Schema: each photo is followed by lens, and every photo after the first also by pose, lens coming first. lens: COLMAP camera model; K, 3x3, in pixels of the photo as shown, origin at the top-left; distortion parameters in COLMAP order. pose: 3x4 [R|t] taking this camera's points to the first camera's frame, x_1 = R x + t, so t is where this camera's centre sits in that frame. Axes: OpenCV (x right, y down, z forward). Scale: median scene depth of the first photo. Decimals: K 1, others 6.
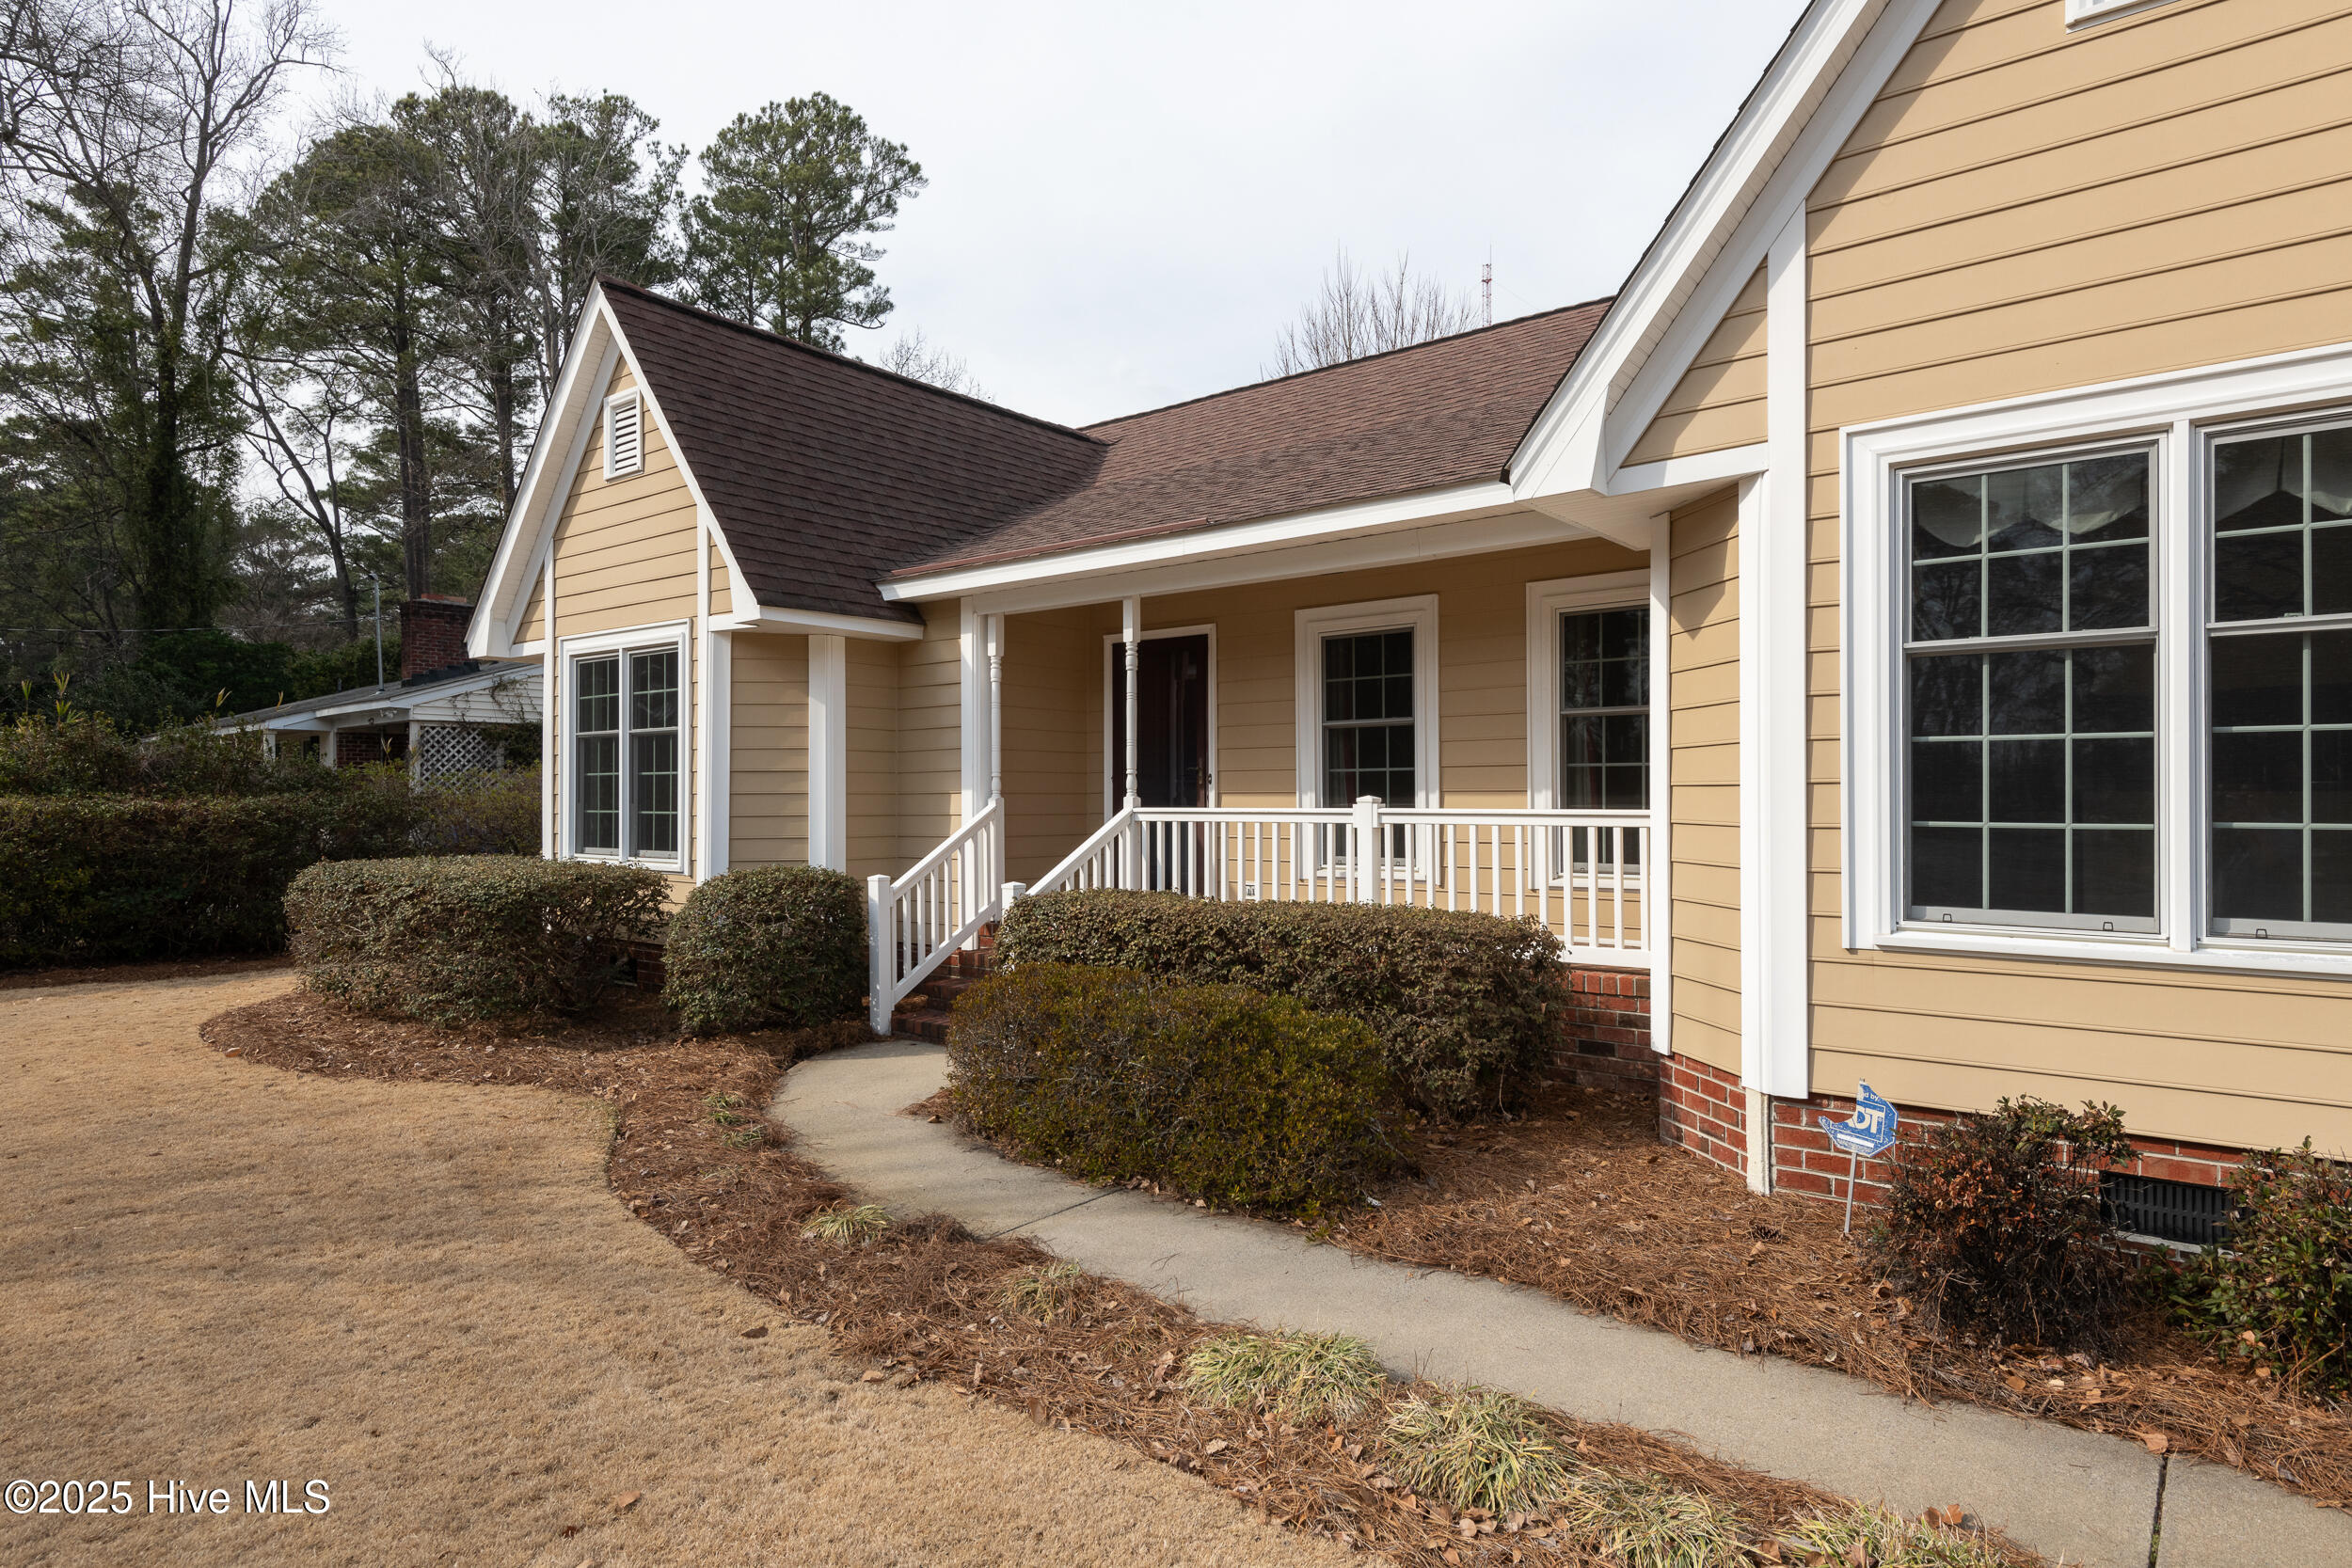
lens RADIAL K [[1318.1, 0, 1177.8], [0, 1318.1, 793.6], [0, 0, 1]] dist [-0.022061, -0.000700]
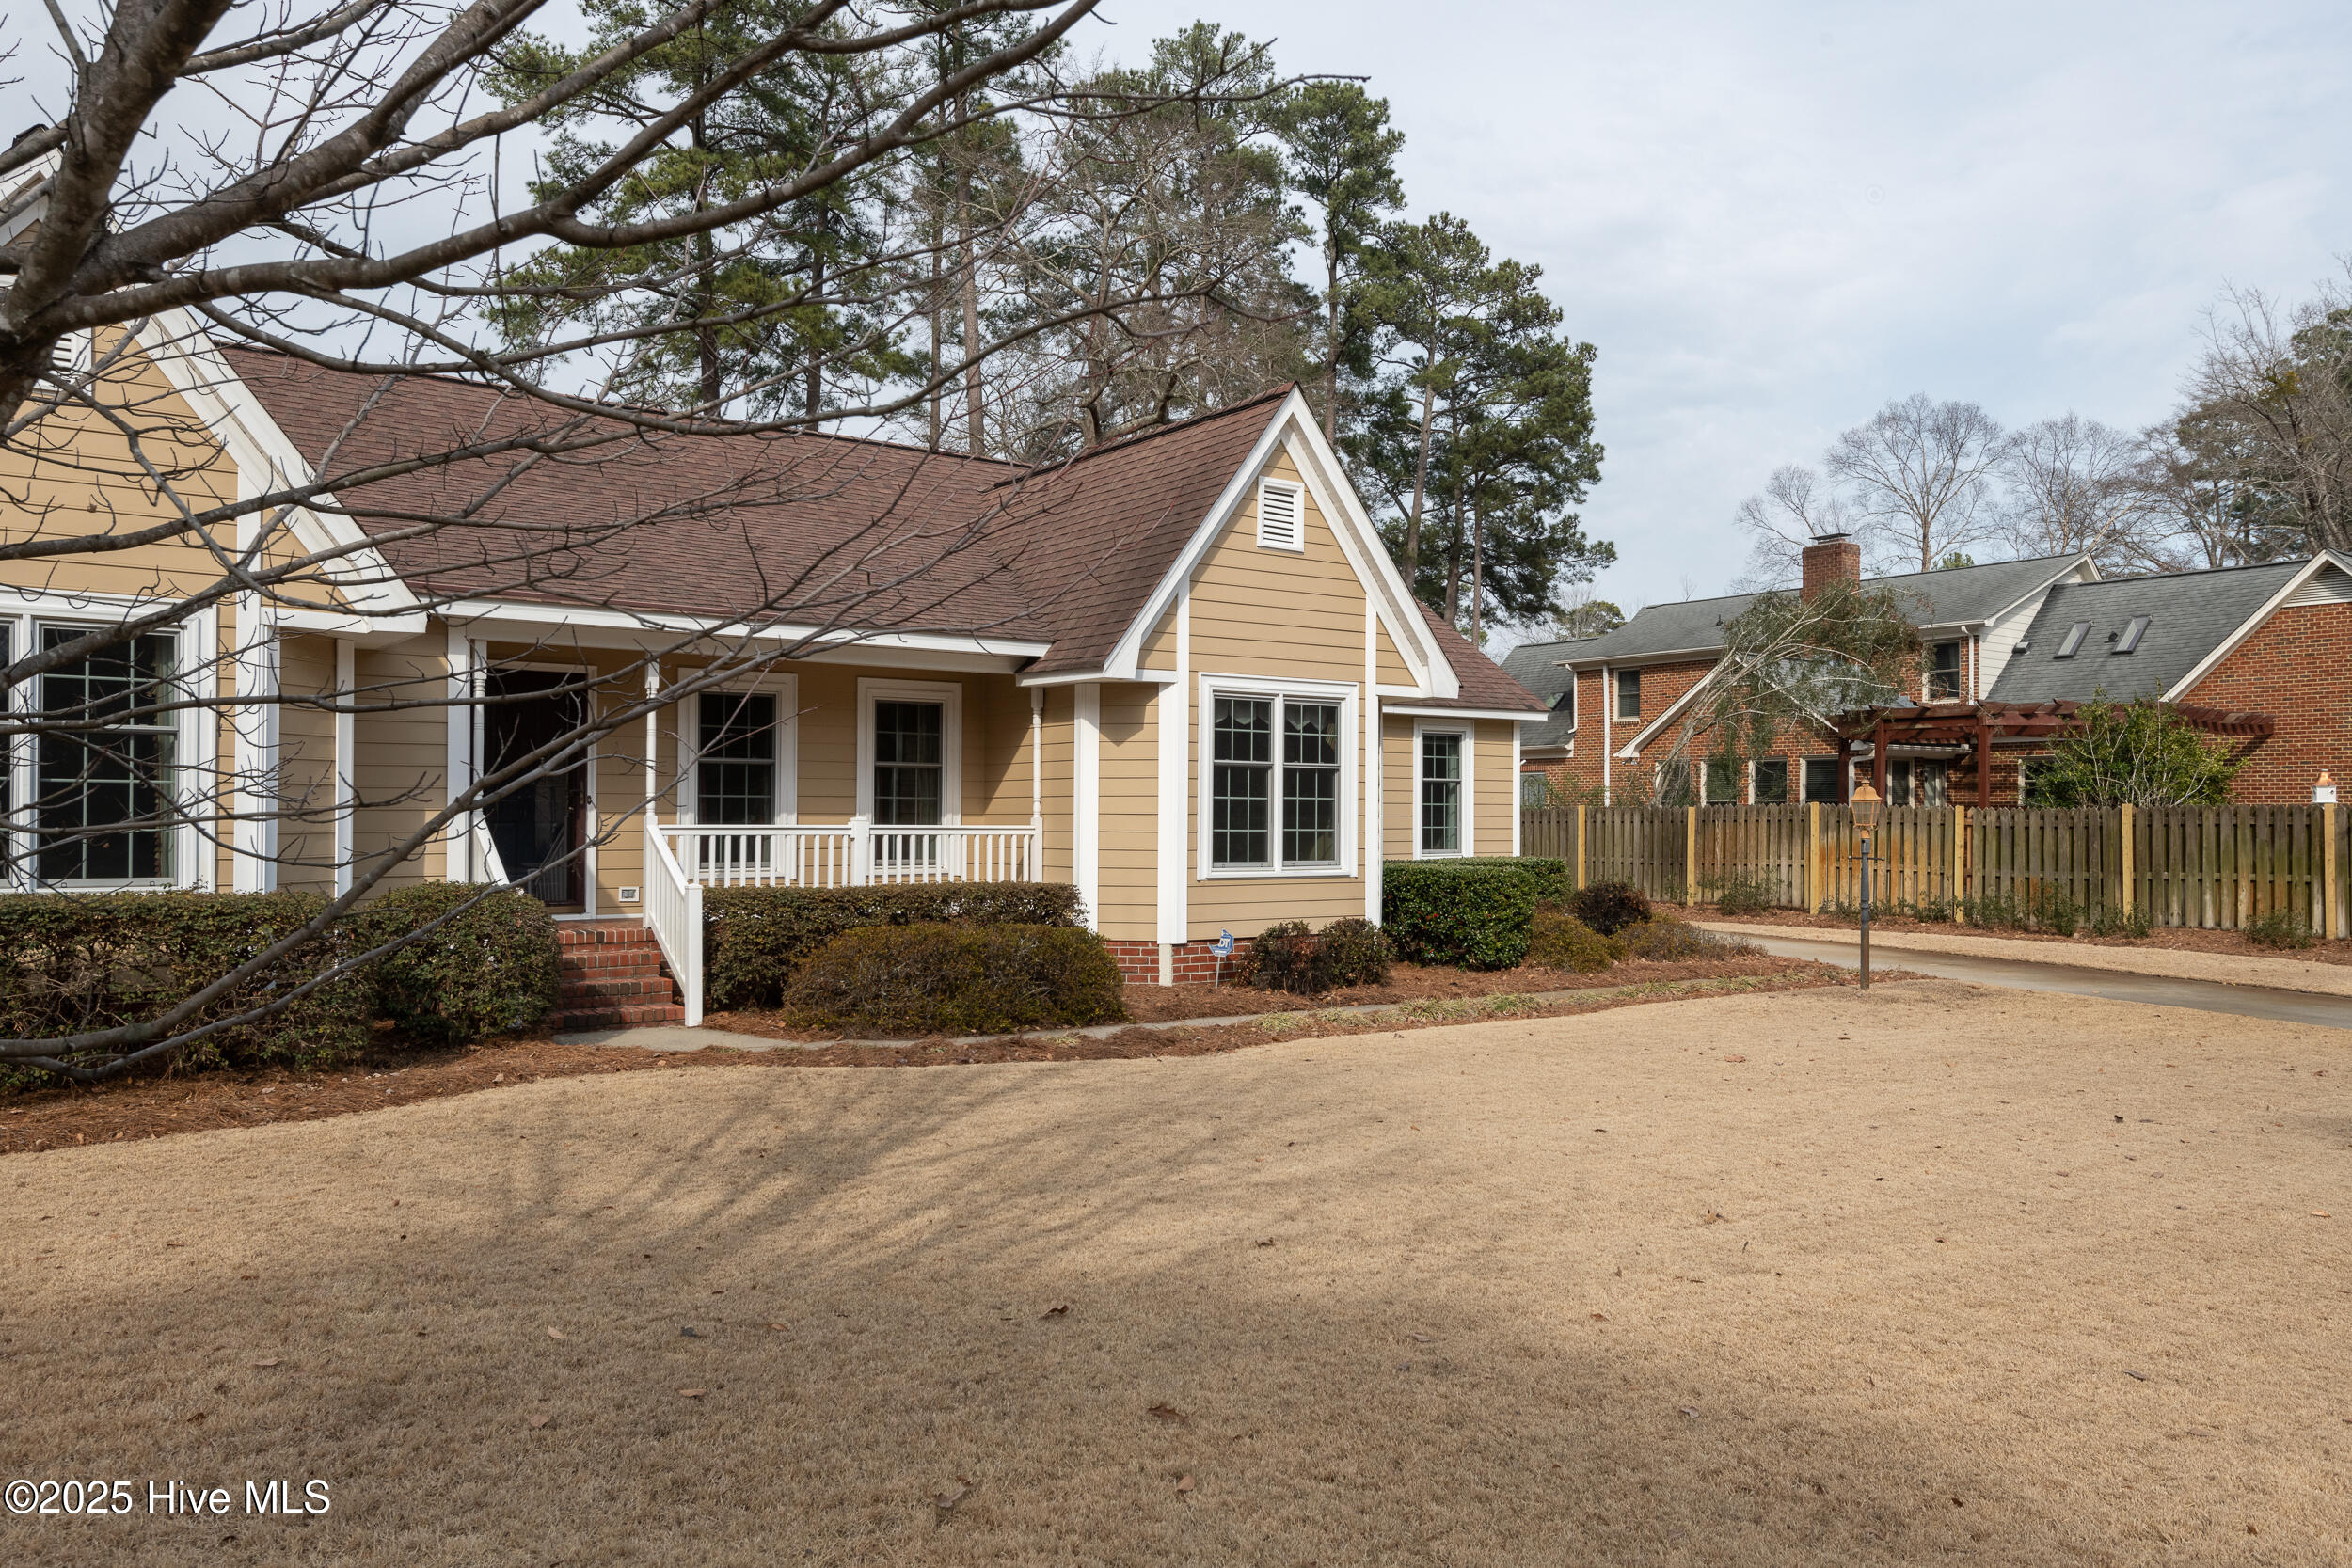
lens RADIAL K [[1667.5, 0, 1174.7], [0, 1667.5, 799.3], [0, 0, 1]] dist [0.006454, 0.000198]
pose [[0.234201, 0.006211, 0.972168, -1.571519], [-0.010902, 0.999933, -0.003762, -0.015171], [-0.972127, -0.009717, 0.234253, 0.182879]]
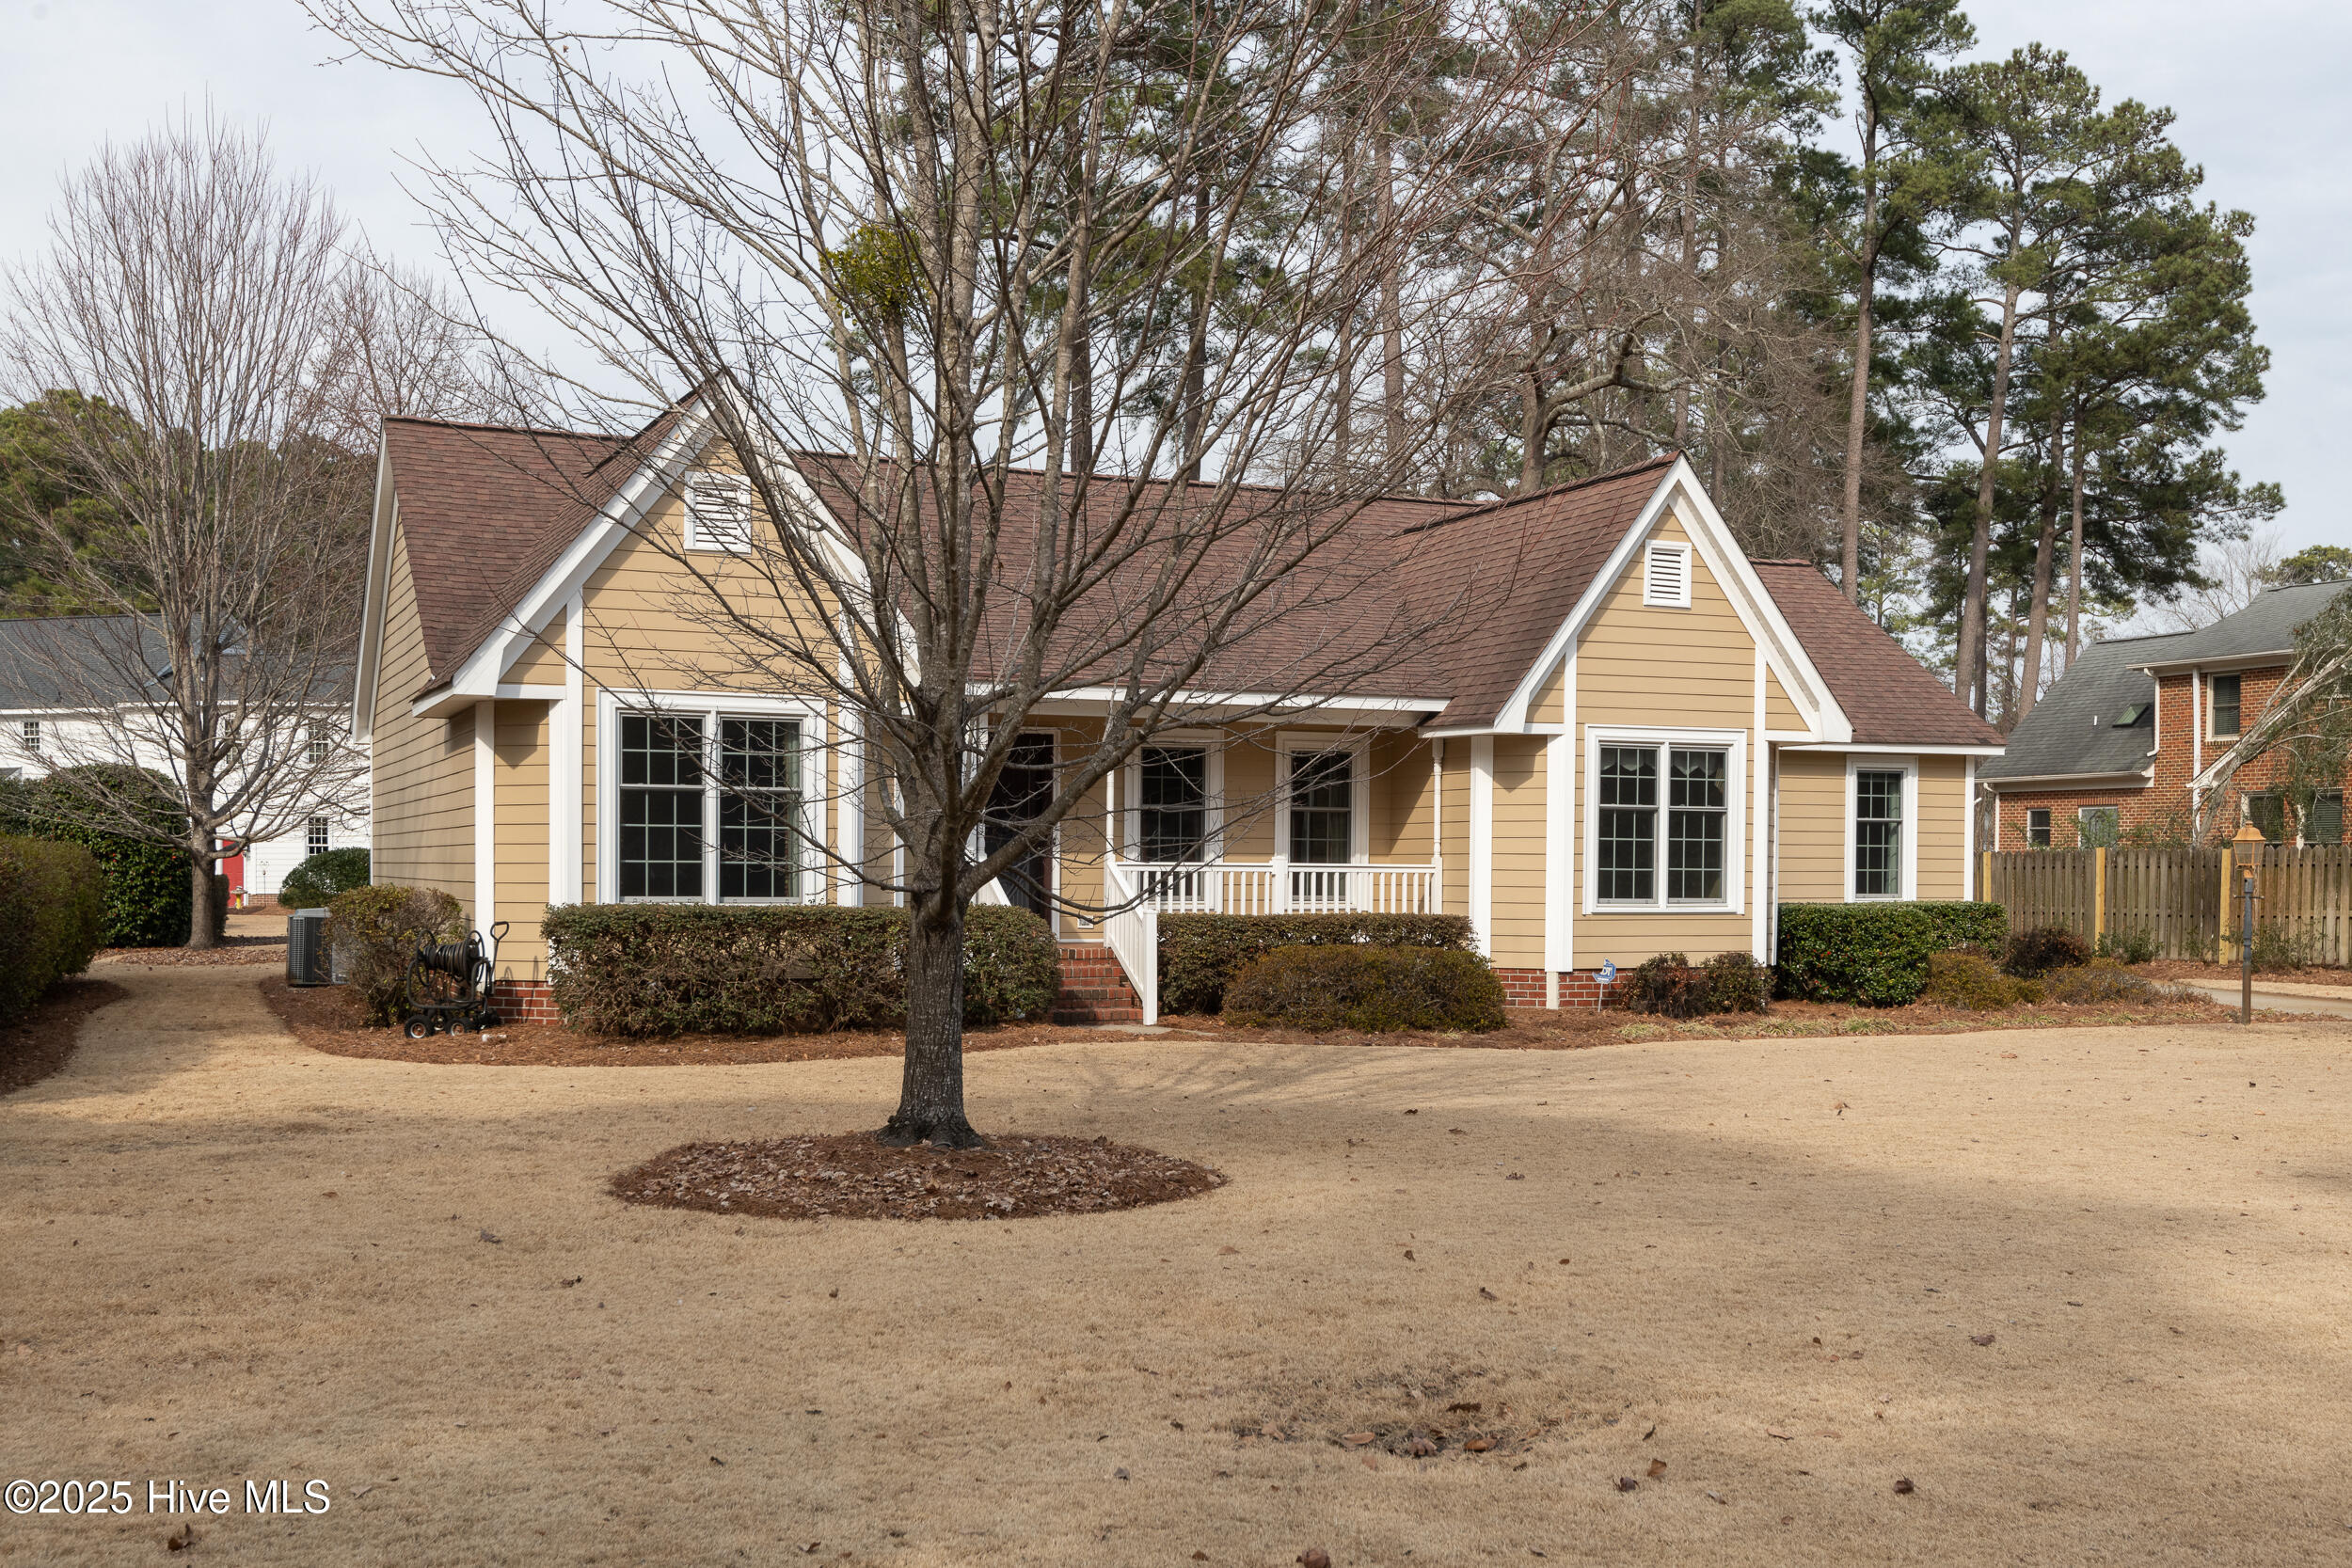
lens RADIAL K [[2144.4, 0, 1152.9], [0, 2144.4, 890.2], [0, 0, 1]] dist [0.037475, 0.000000]
pose [[0.450594, -0.014297, 0.892614, -2.361795], [-0.011295, 0.999700, 0.021714, -0.012794], [-0.892657, -0.019866, 0.450298, -0.129317]]
